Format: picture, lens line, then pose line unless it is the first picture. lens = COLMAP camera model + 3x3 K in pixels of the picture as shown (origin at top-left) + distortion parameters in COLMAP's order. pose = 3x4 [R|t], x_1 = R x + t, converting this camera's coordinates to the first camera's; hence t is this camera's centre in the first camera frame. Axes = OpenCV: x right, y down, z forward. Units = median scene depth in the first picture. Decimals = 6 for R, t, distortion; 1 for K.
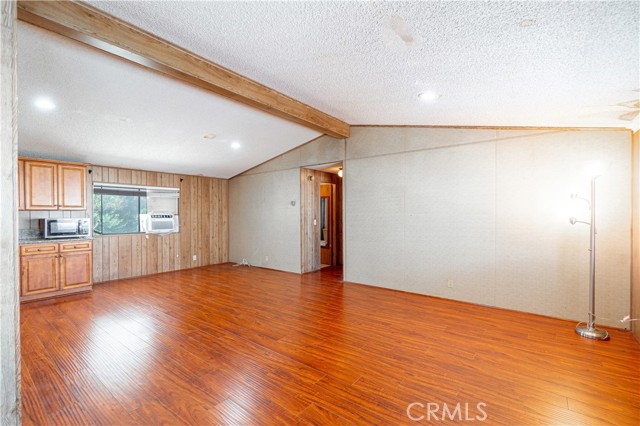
lens RADIAL K [[276.9, 0, 307.4], [0, 276.9, 215.9], [0, 0, 1]] dist [0.001572, 0.000224]
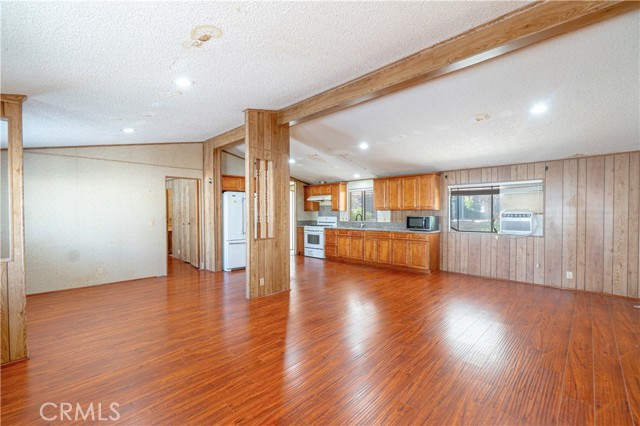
lens RADIAL K [[276.9, 0, 307.4], [0, 276.9, 215.9], [0, 0, 1]] dist [0.001572, 0.000224]
pose [[-0.099476, 0.012177, -0.994965, 0.435302], [-0.006678, 0.999894, 0.012905, -0.004118], [0.995018, 0.007928, -0.099385, 0.492900]]
